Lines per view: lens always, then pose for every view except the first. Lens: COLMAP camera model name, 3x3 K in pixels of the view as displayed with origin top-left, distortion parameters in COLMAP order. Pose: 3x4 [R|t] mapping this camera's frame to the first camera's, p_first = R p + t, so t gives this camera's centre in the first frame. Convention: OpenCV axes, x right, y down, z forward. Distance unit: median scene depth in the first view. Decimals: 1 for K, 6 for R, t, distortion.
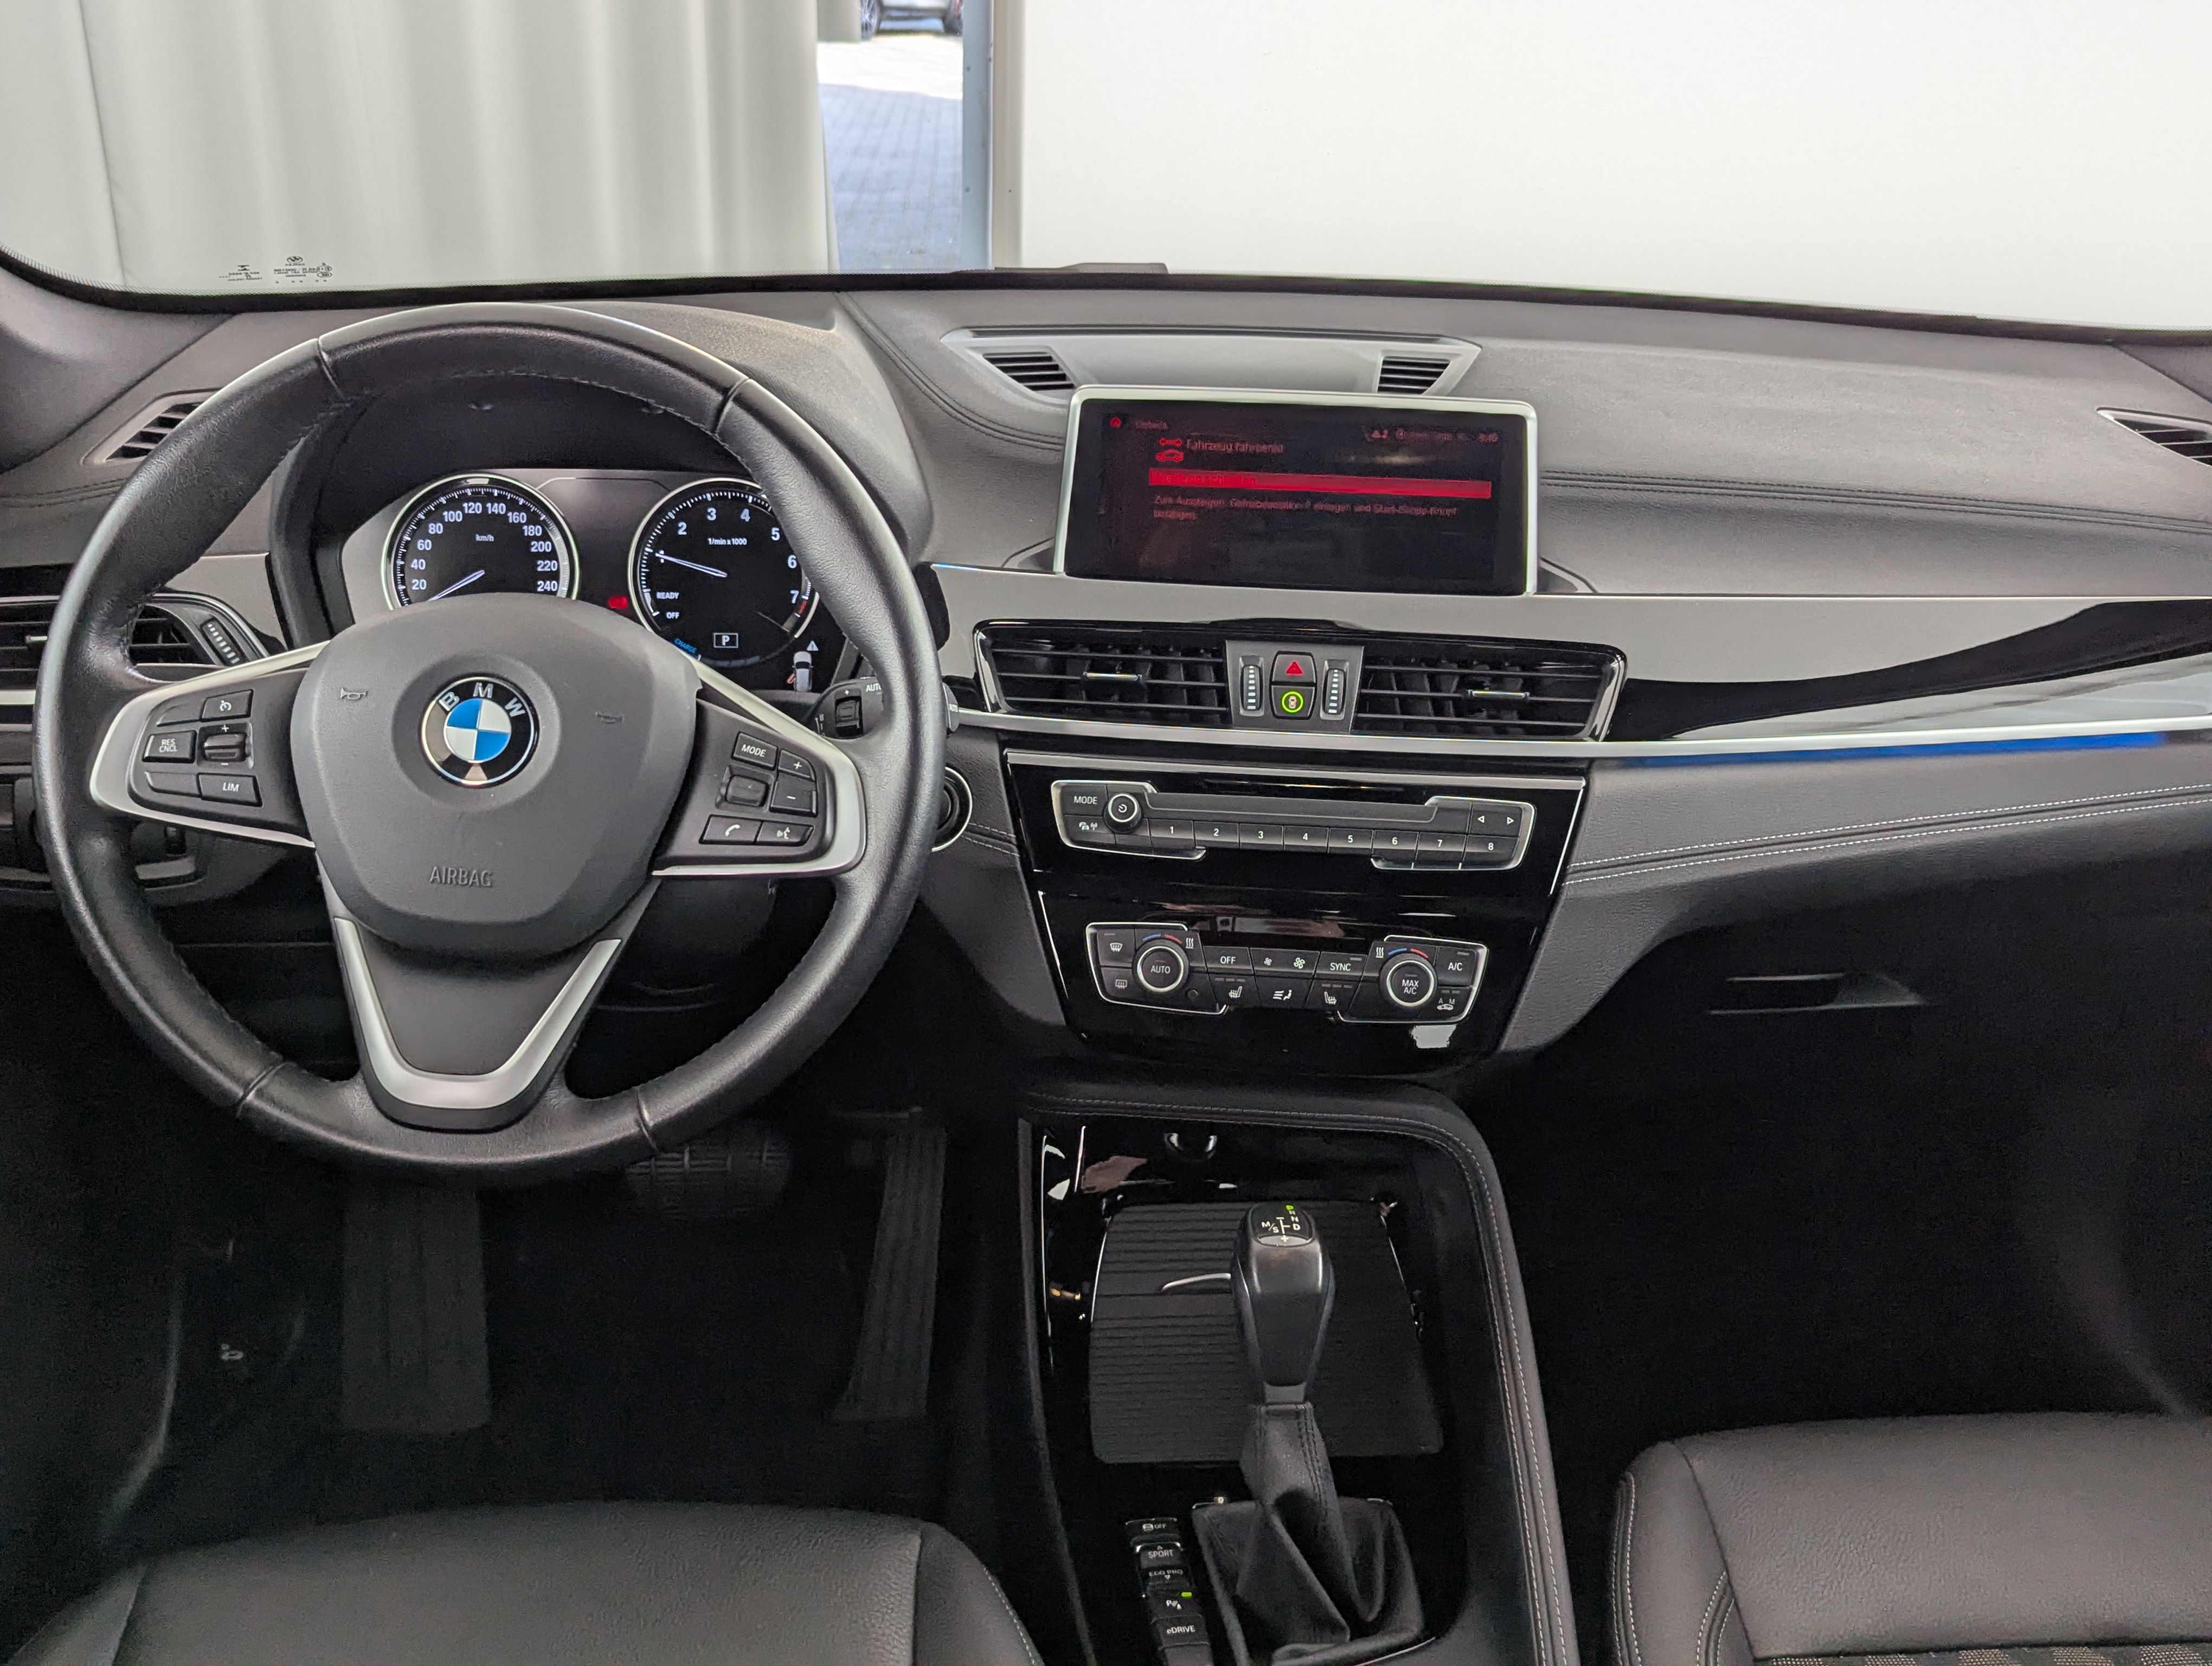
lens RADIAL K [[1867.0, 0, 1106.0], [0, 1867.0, 833.0], [0, 0, 1]] dist [0.001920, -0.000831]
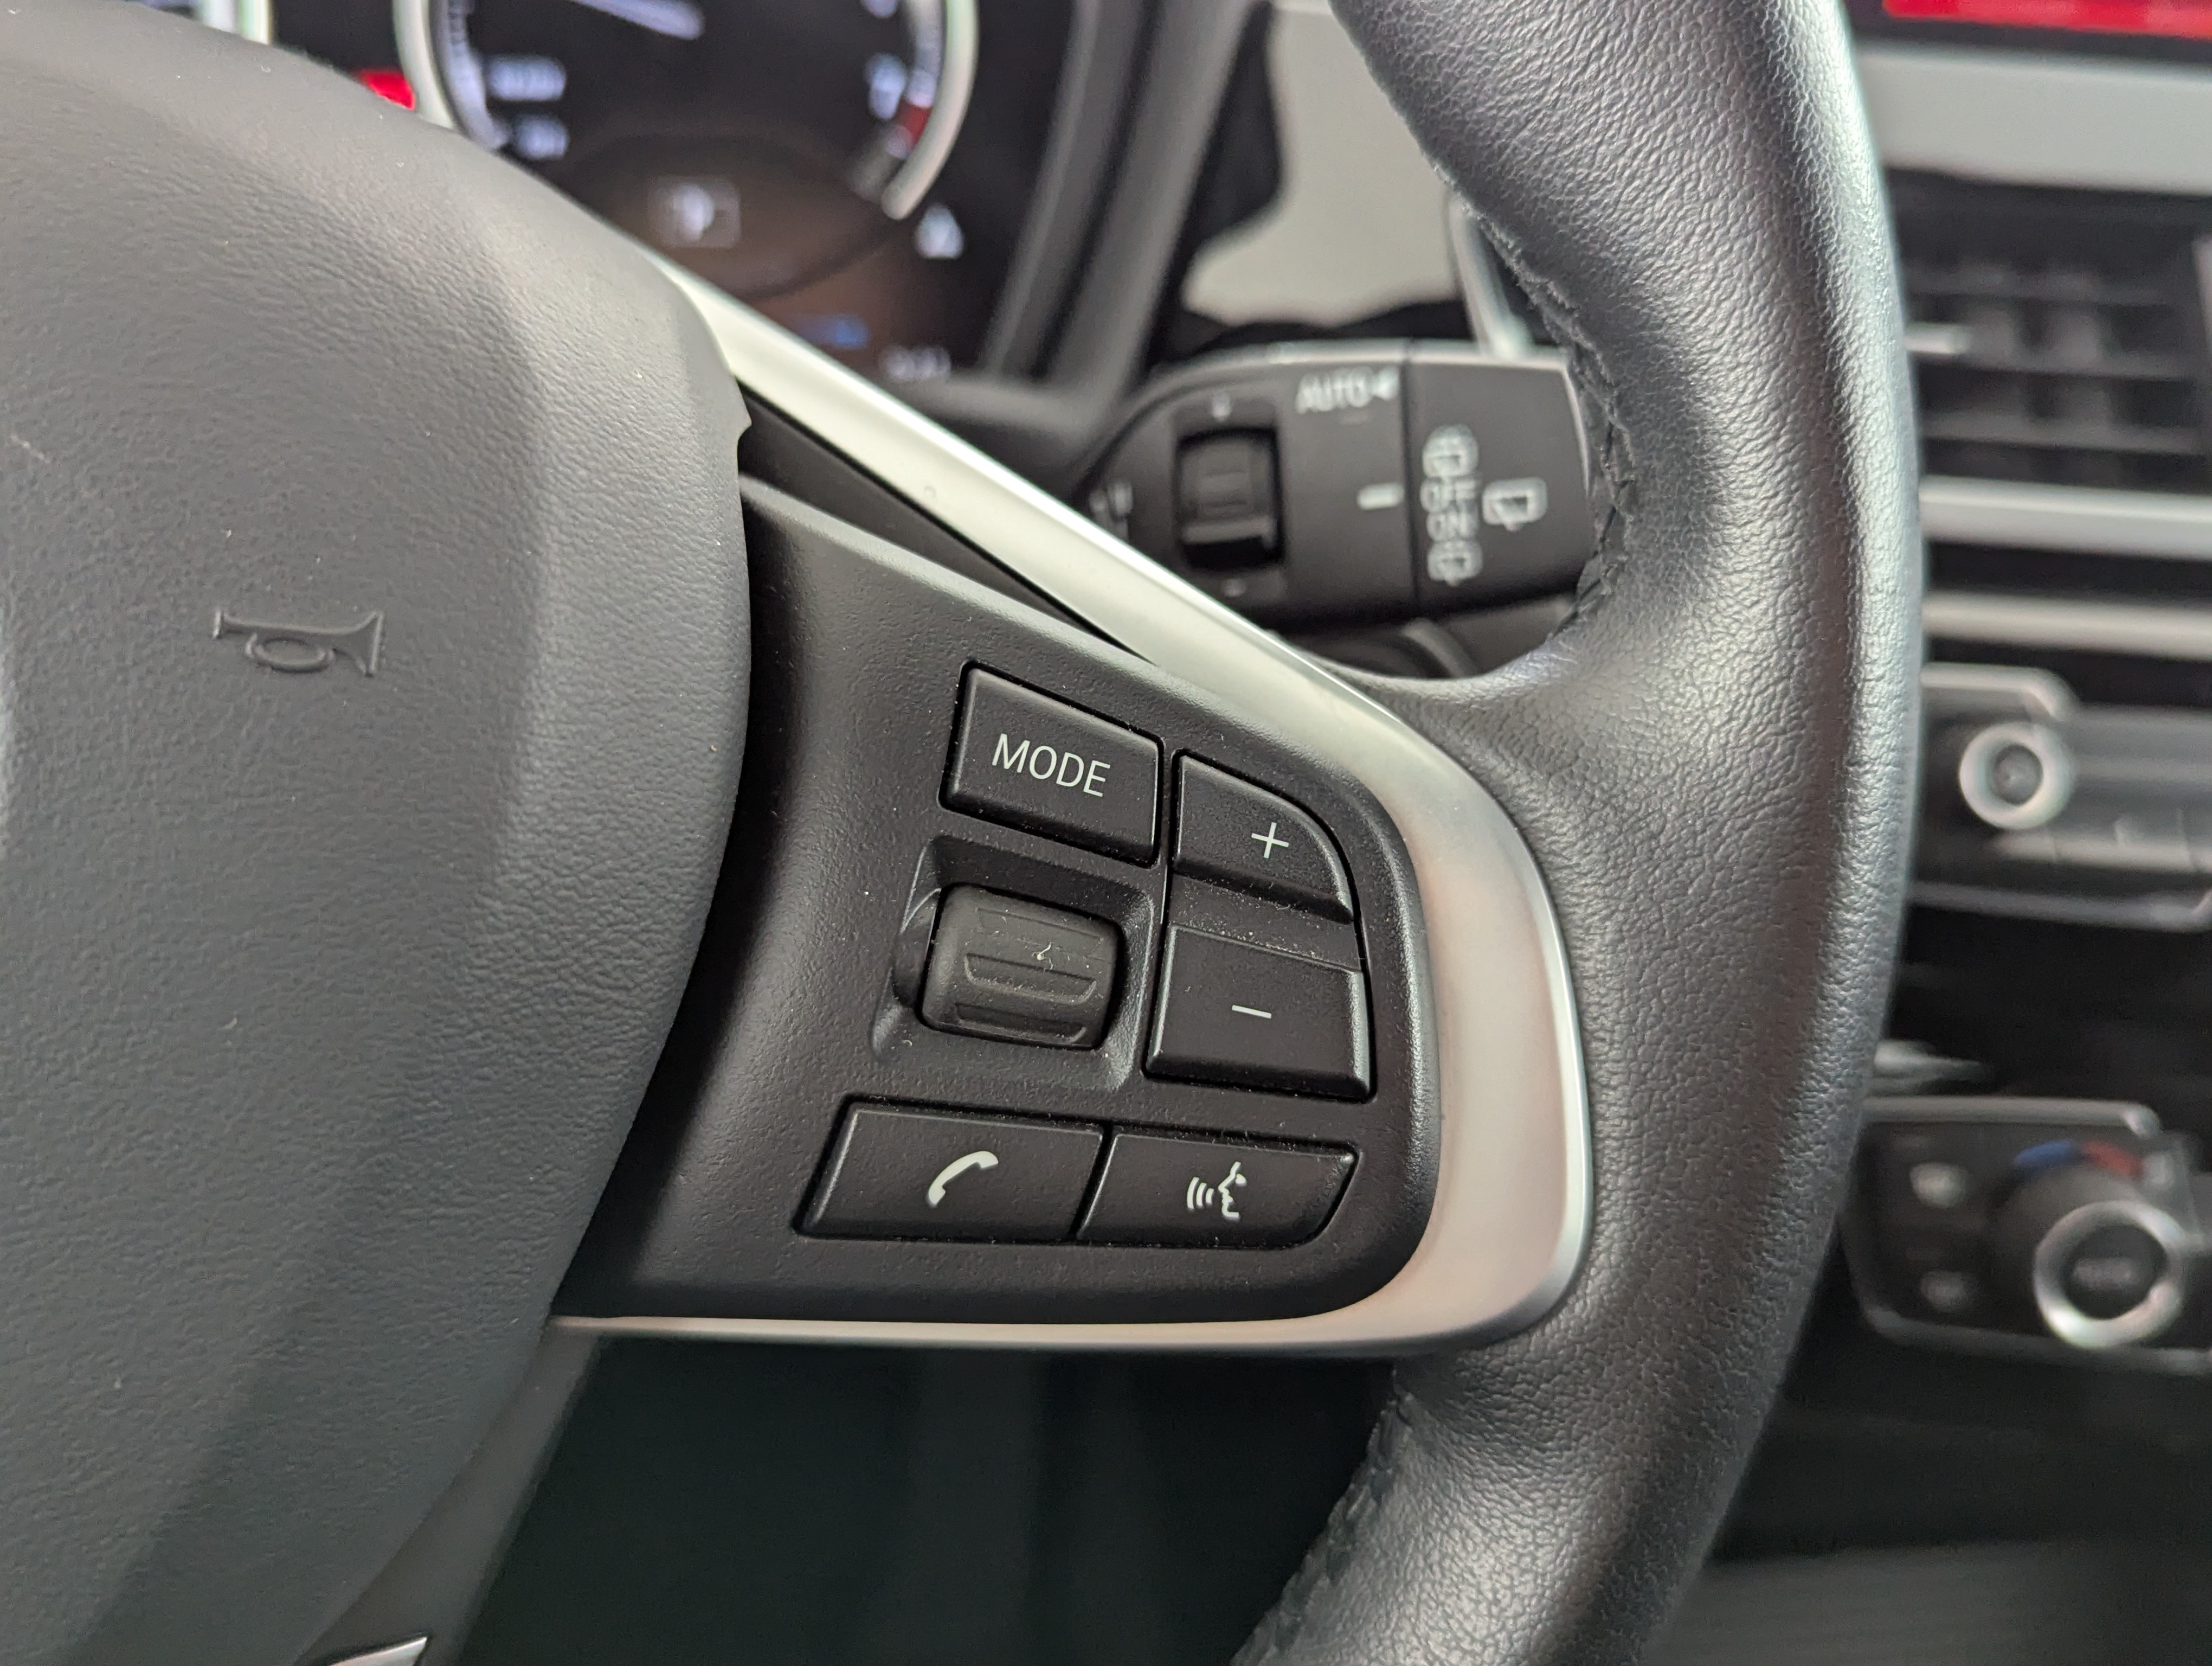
lens RADIAL K [[2031.3, 0, 1055.9], [0, 2031.3, 834.3], [0, 0, 1]] dist [0.005764, -0.000342]
pose [[0.999401, 0.001498, 0.034579, -0.163775], [-0.007630, 0.984018, 0.177905, -0.063148], [-0.033760, -0.178063, 0.983440, 0.656285]]
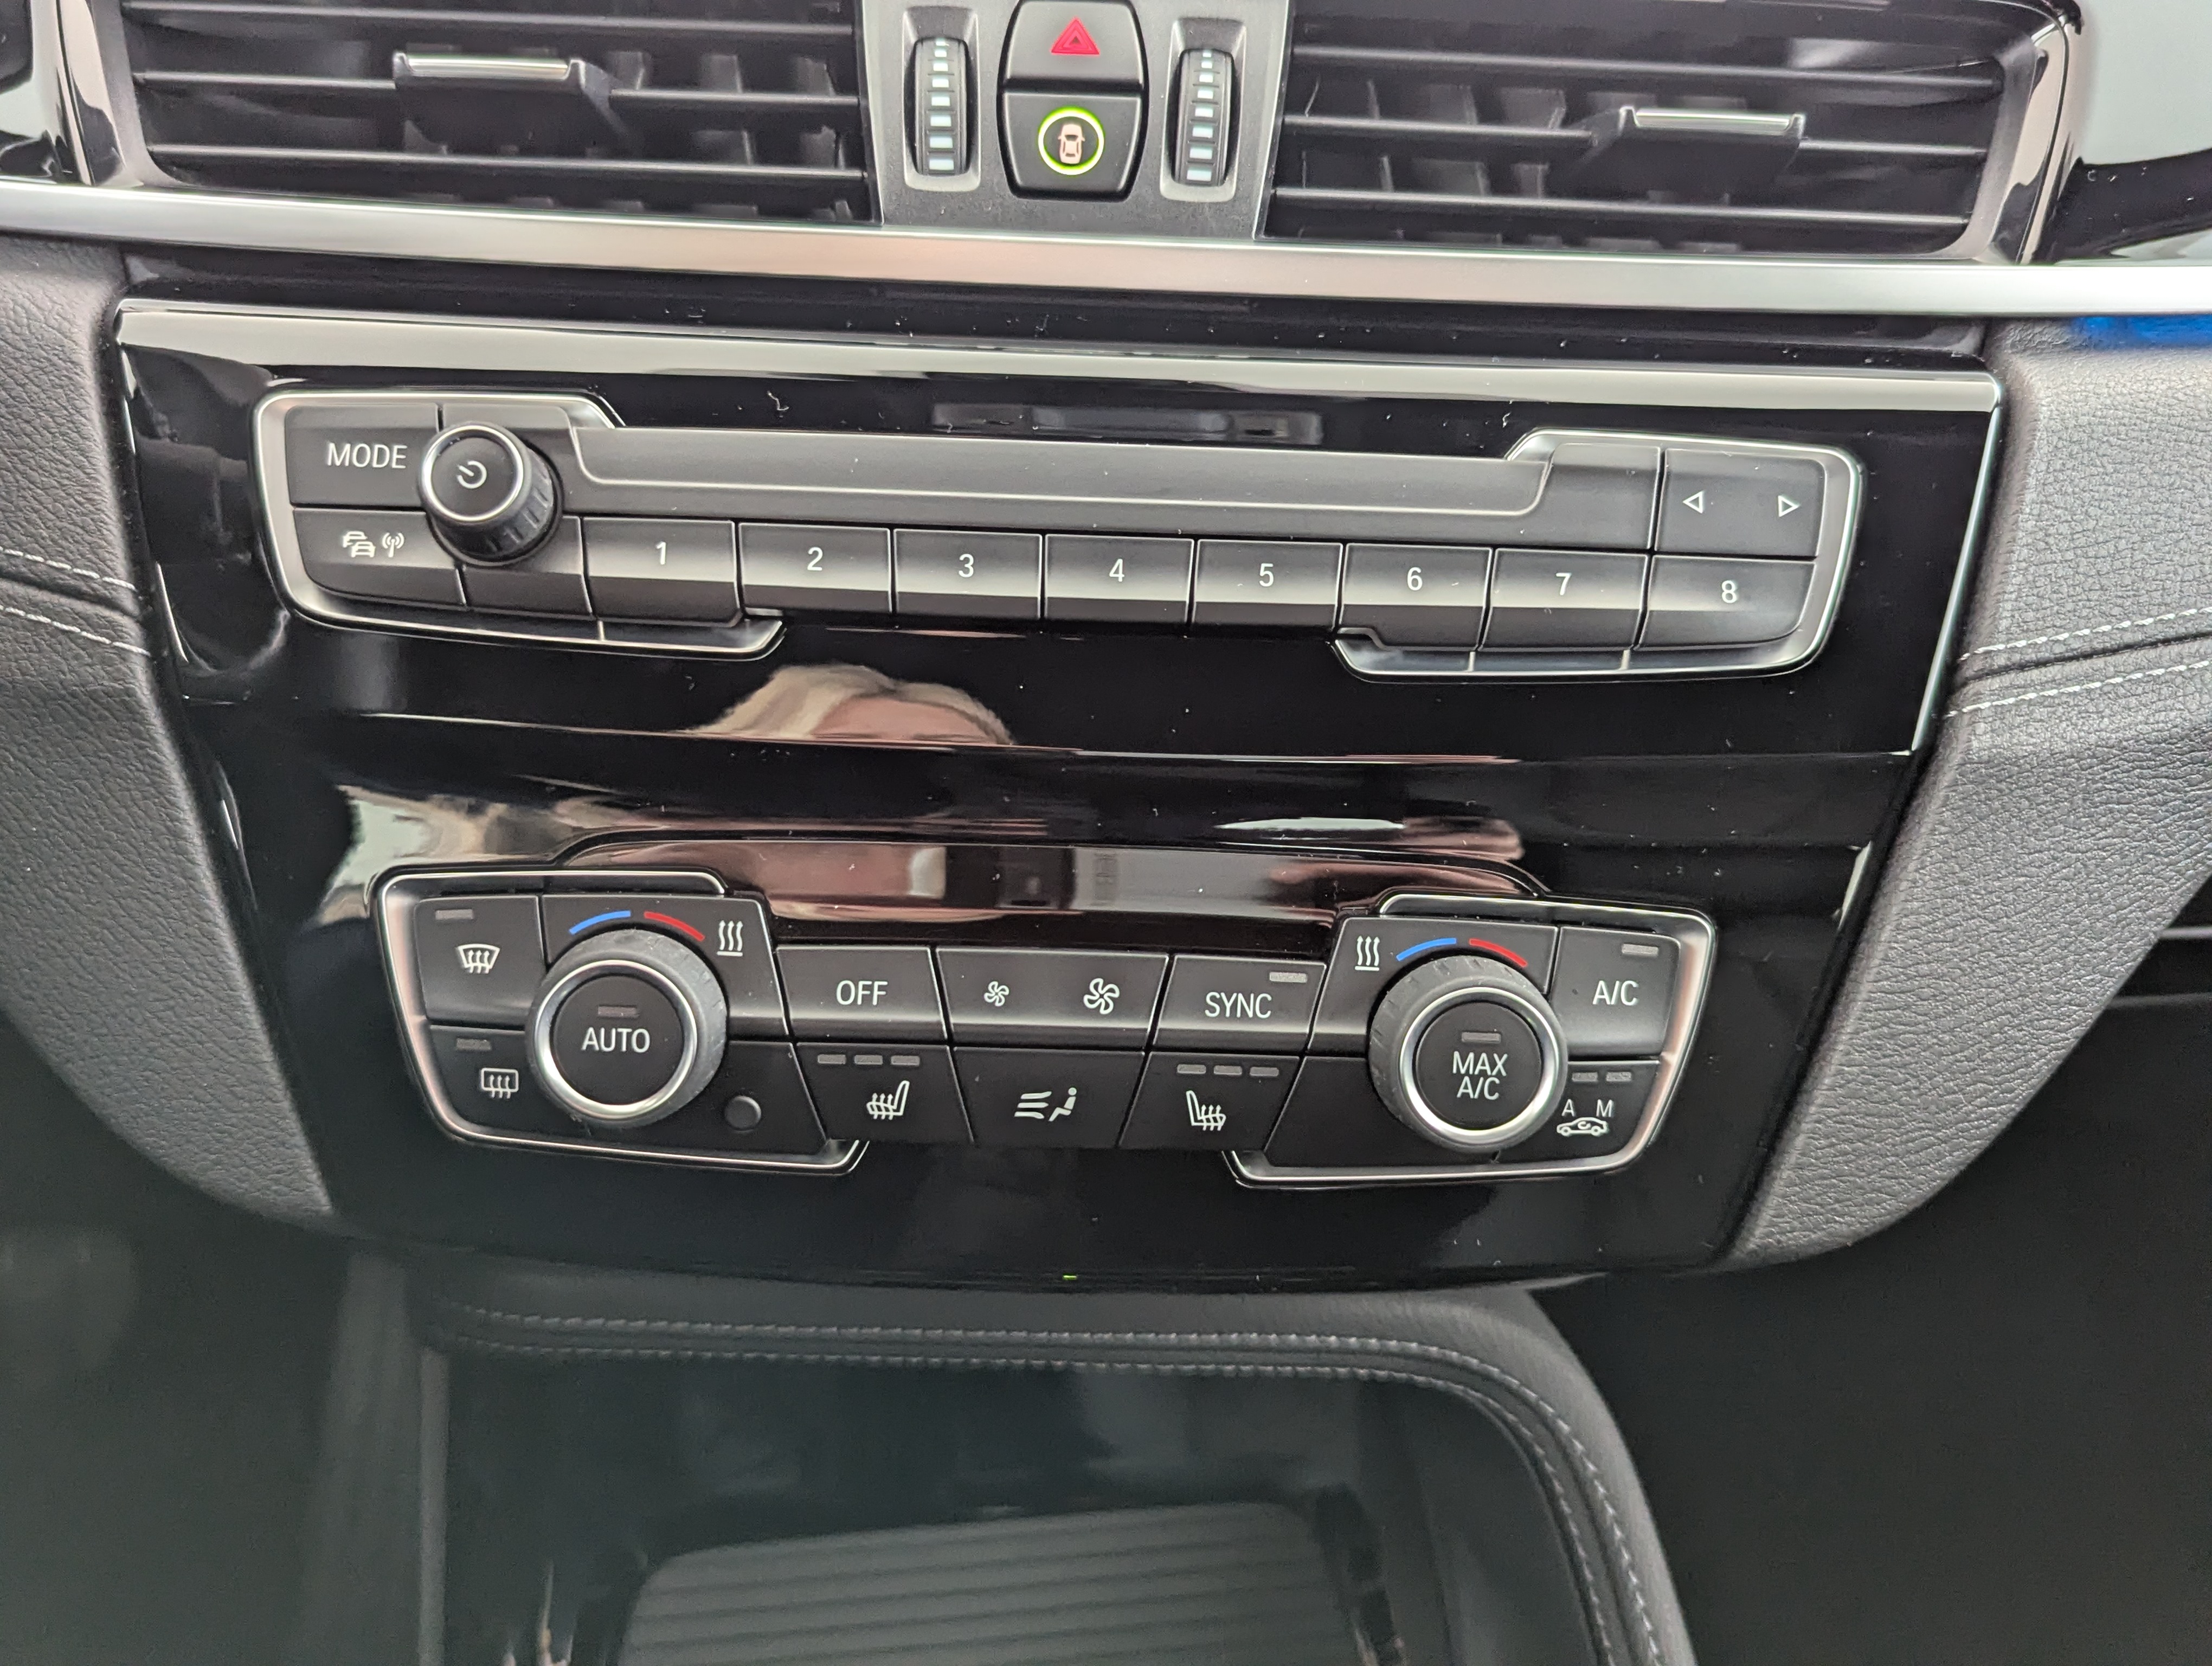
lens RADIAL K [[2031.3, 0, 1055.9], [0, 2031.3, 834.3], [0, 0, 1]] dist [0.005764, -0.000342]
pose [[0.997461, -0.022072, 0.067704, 0.074300], [0.016305, 0.996284, 0.084577, 0.016338], [-0.069319, -0.083258, 0.994114, 0.674847]]
